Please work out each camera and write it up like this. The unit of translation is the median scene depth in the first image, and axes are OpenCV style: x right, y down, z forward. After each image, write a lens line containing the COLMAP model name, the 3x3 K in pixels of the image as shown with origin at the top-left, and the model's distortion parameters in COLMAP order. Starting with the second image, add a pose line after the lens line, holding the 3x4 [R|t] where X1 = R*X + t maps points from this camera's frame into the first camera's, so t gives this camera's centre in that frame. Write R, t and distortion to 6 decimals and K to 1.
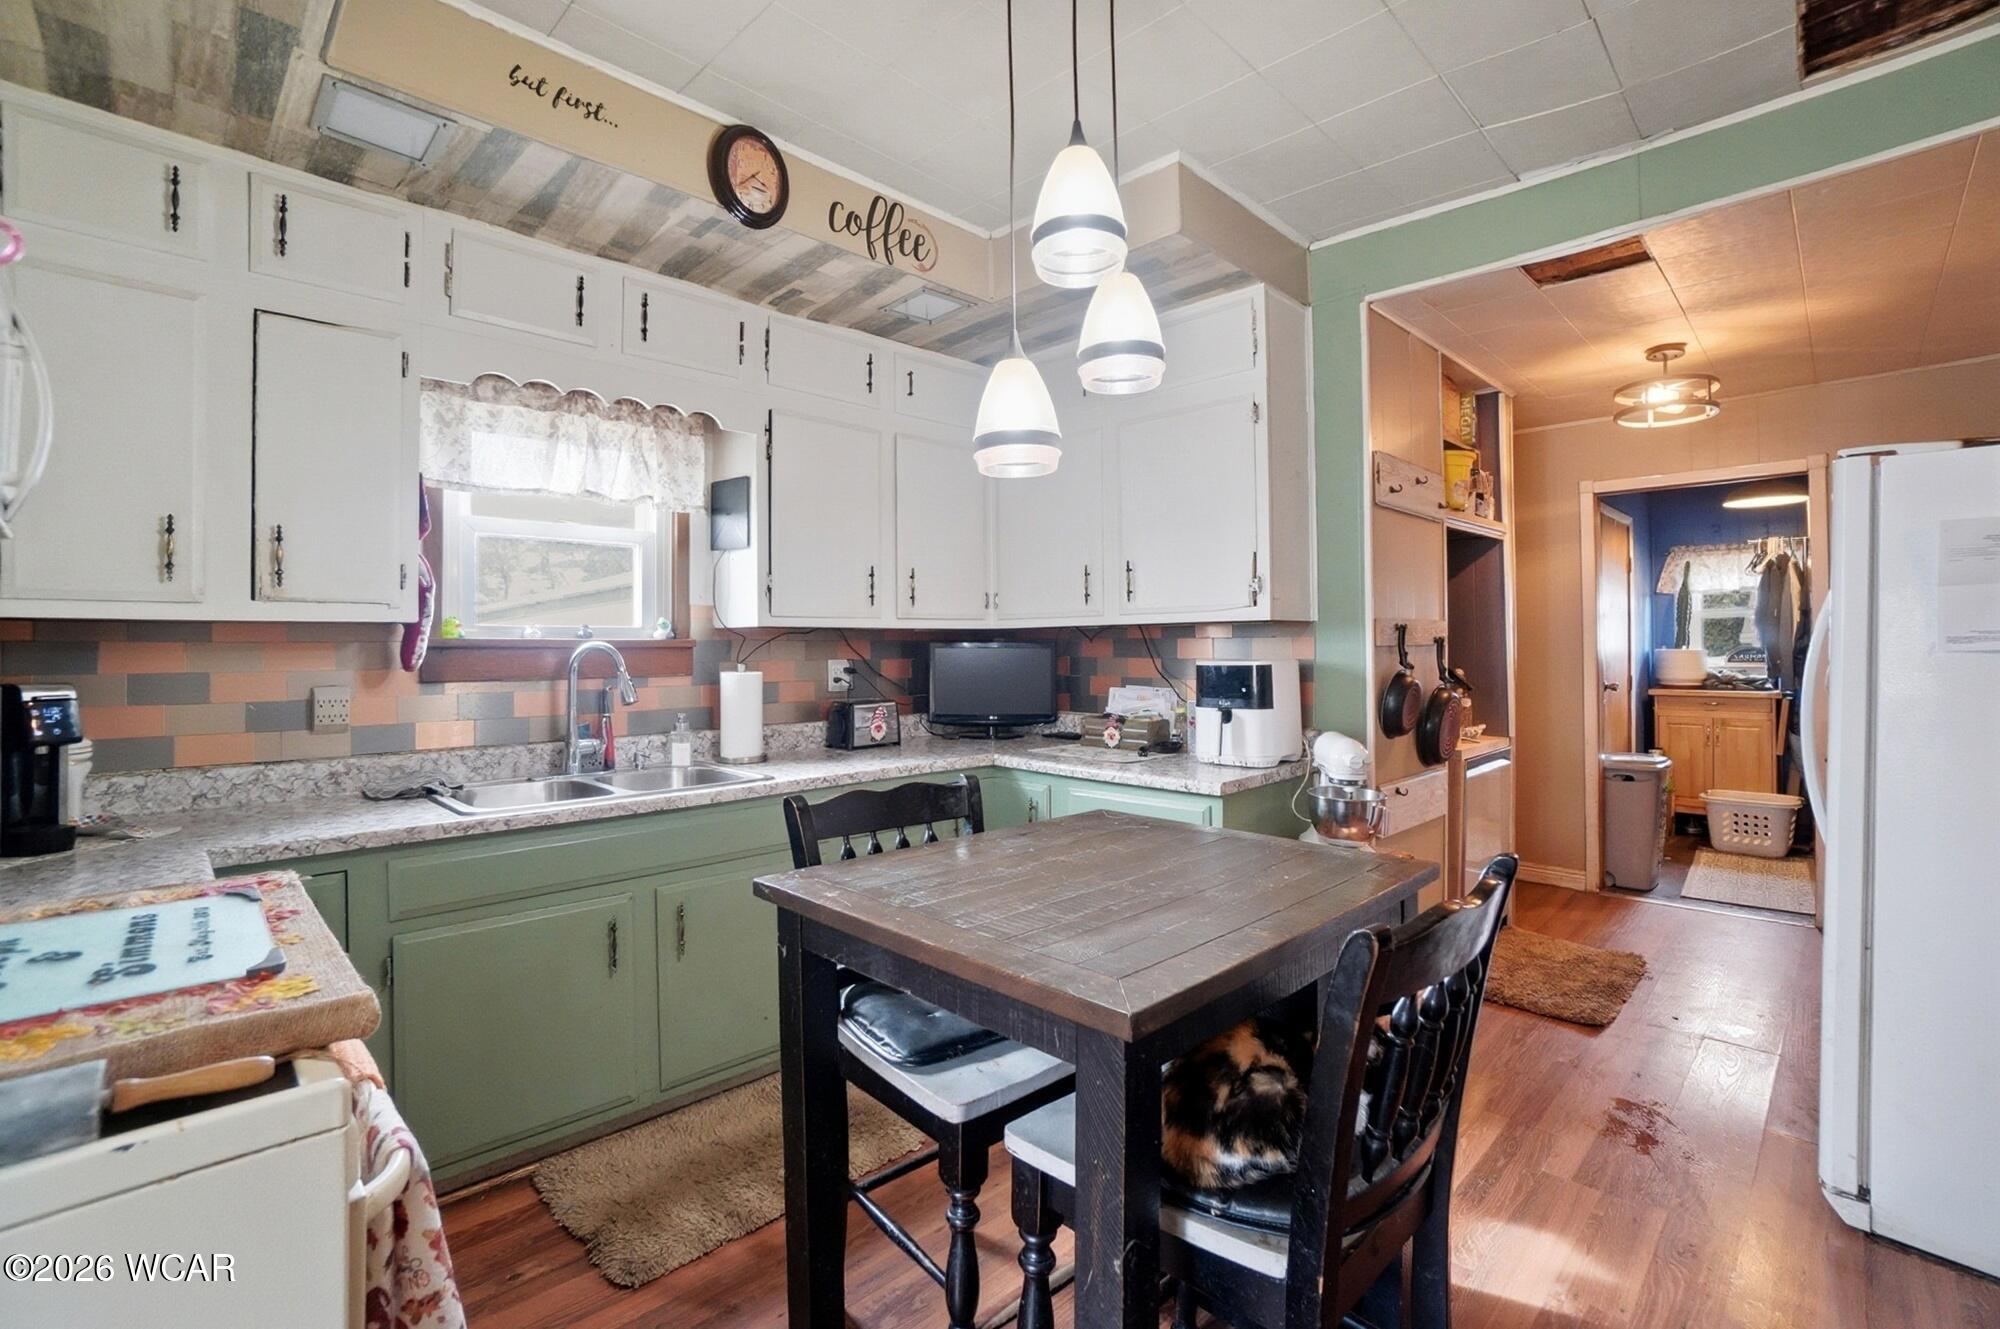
lens RADIAL K [[940.6, 0, 990.6], [0, 940.6, 648.6], [0, 0, 1]] dist [-0.003415, -0.000342]
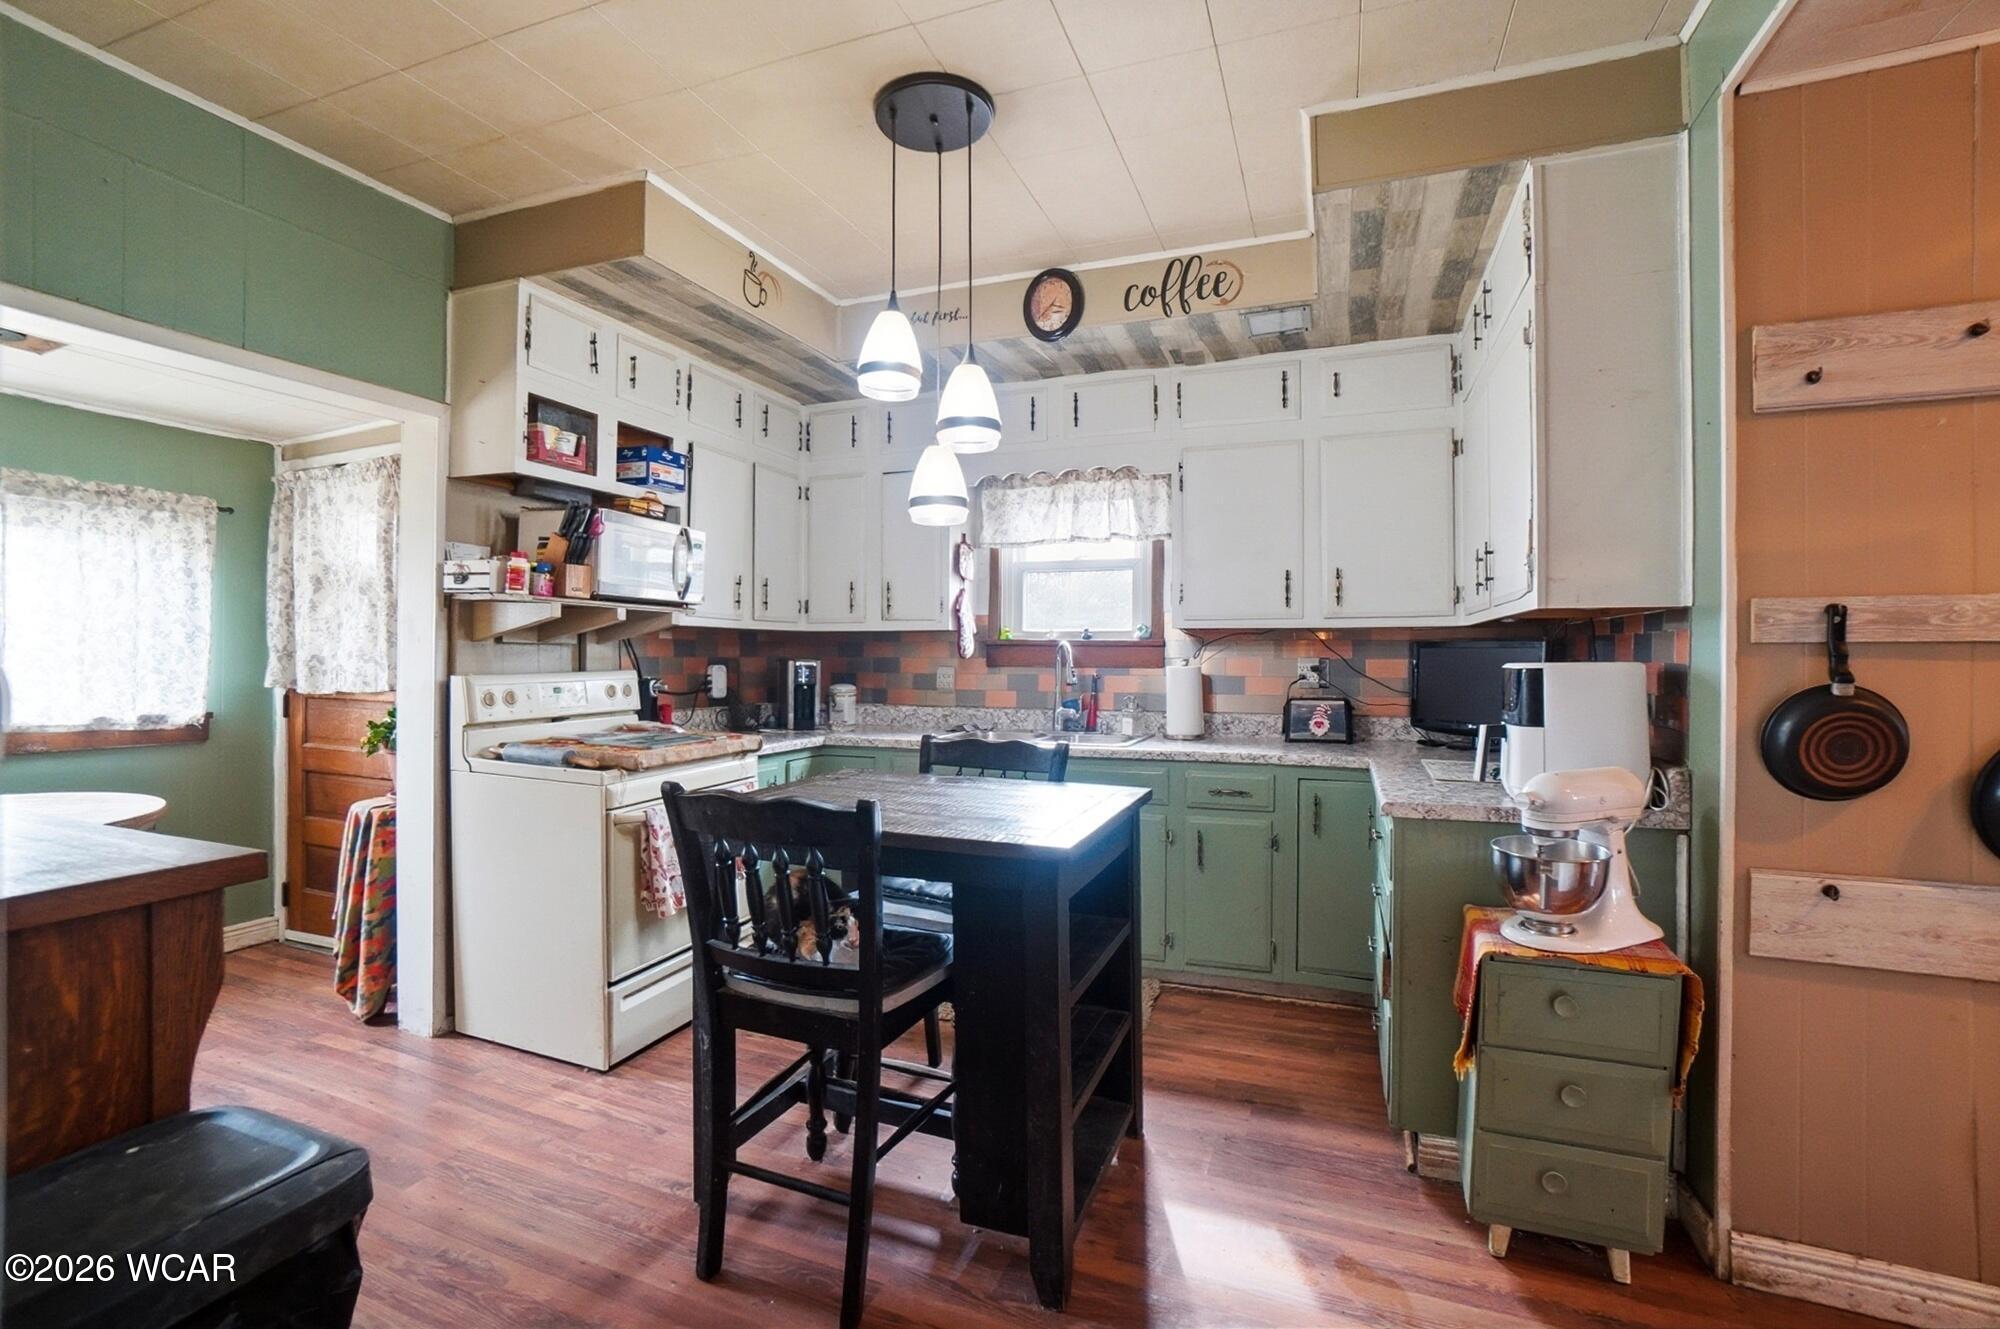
lens RADIAL K [[940.6, 0, 990.6], [0, 940.6, 648.6], [0, 0, 1]] dist [-0.003415, -0.000342]
pose [[0.397698, 0.004263, -0.917507, 0.858340], [-0.008416, 0.999964, 0.000998, 0.003836], [0.917478, 0.007325, 0.397719, 0.322539]]
